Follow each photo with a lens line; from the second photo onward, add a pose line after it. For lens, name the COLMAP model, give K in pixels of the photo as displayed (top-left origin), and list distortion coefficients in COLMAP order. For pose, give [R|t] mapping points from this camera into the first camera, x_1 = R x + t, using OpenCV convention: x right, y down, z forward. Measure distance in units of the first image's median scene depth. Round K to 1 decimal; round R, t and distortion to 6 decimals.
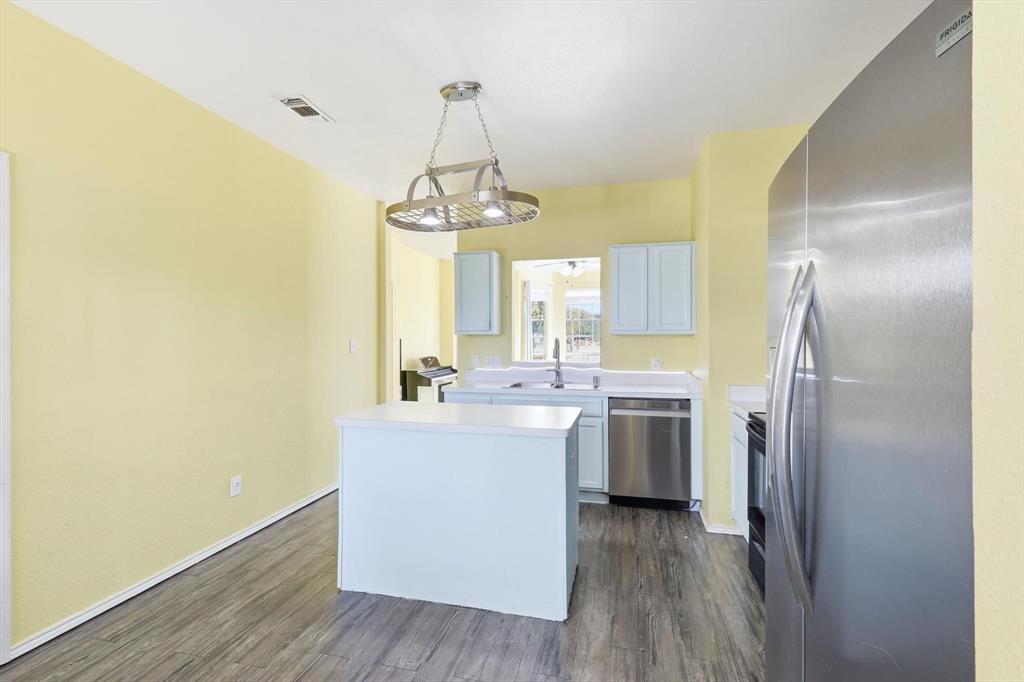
lens RADIAL K [[450.1, 0, 513.6], [0, 450.1, 336.2], [0, 0, 1]] dist [0.007704, -0.000394]
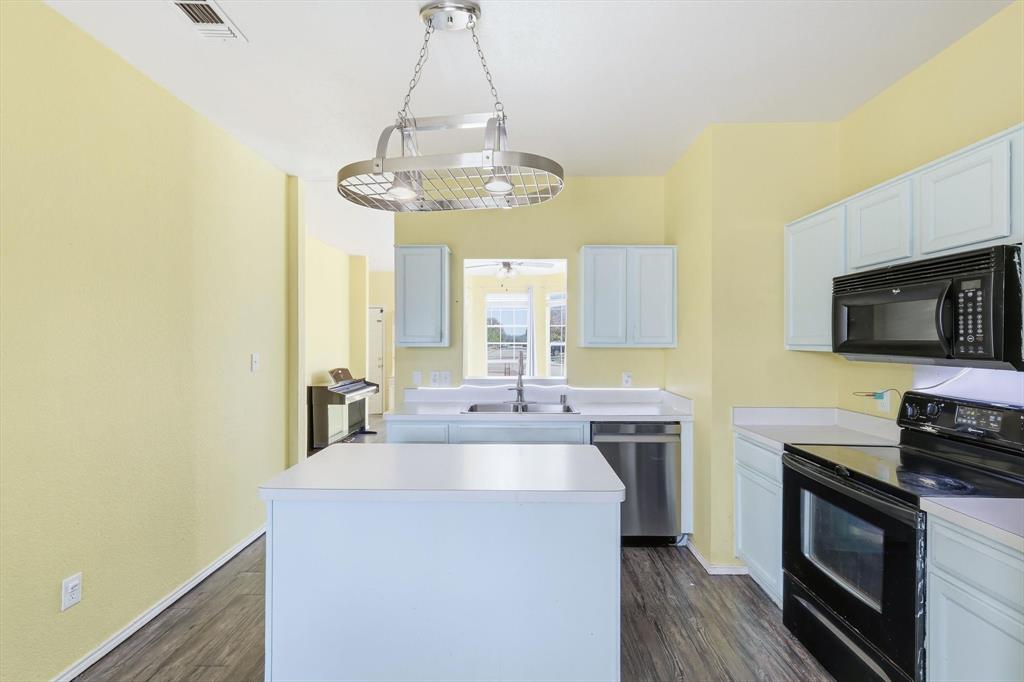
lens RADIAL K [[450.1, 0, 508.7], [0, 450.1, 339.9], [0, 0, 1]] dist [0.007704, -0.000394]
pose [[0.974828, 0.002838, 0.222938, -0.133185], [-0.002947, 0.999996, 0.000155, -0.019710], [-0.222937, -0.000808, 0.974833, 0.201698]]
